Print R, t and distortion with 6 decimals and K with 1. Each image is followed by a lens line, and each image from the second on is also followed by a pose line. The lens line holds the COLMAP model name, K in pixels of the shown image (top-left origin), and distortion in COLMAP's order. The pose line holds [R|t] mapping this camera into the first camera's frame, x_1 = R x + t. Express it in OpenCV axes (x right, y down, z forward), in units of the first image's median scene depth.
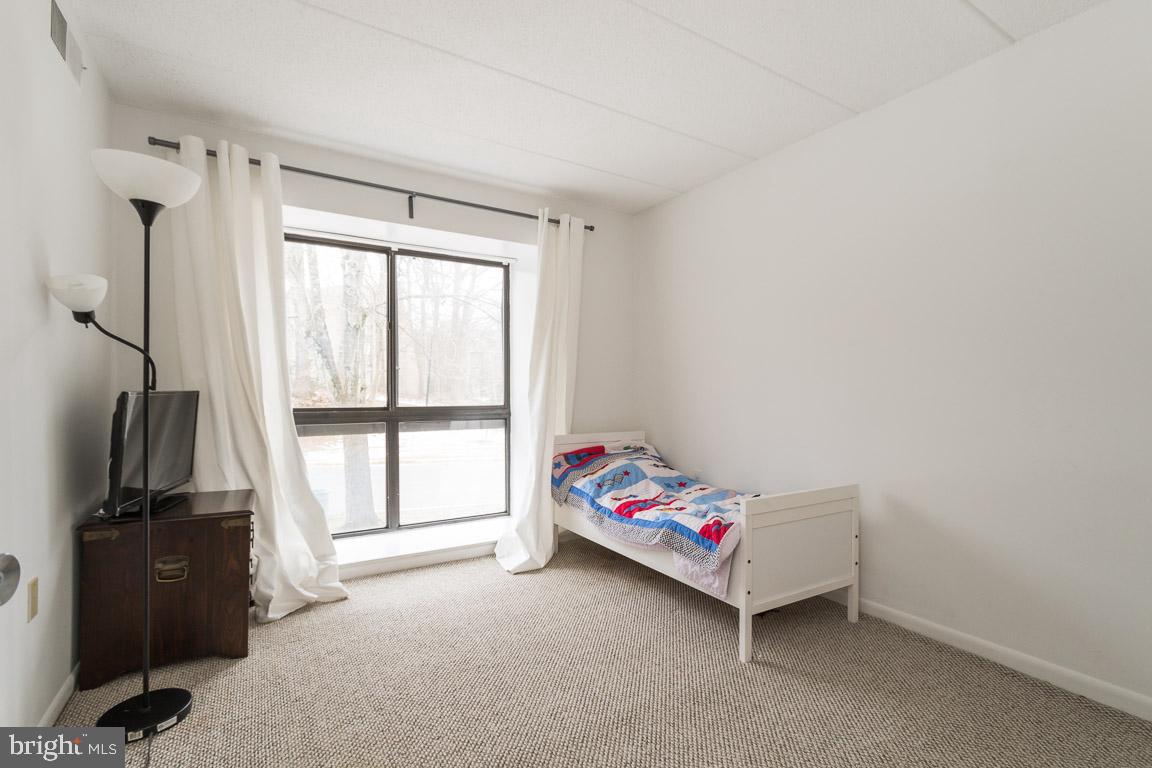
lens RADIAL K [[532.7, 0, 565.5], [0, 532.7, 377.3], [0, 0, 1]] dist [-0.000674, 0.000133]
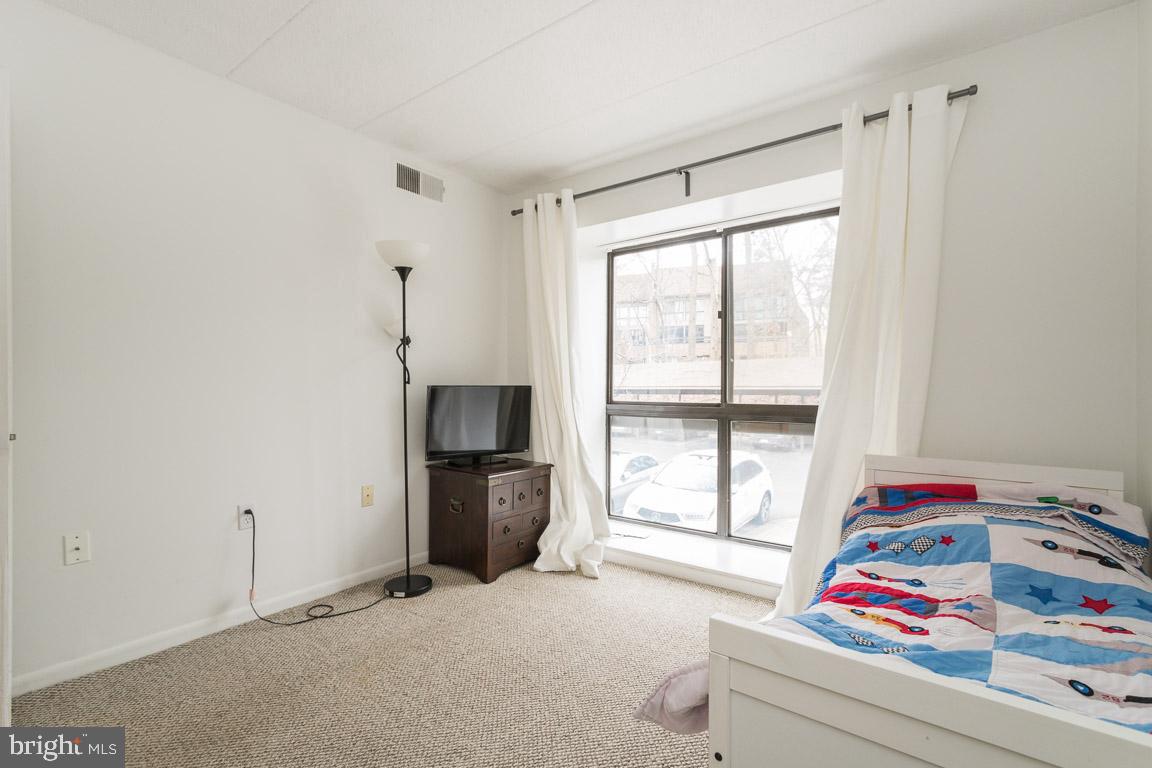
lens RADIAL K [[532.7, 0, 565.5], [0, 532.7, 377.3], [0, 0, 1]] dist [-0.000674, 0.000133]
pose [[0.357026, -0.017319, -0.933934, 0.479044], [0.024166, 0.999665, -0.009300, 0.014782], [0.933782, -0.019249, 0.357325, 0.469020]]
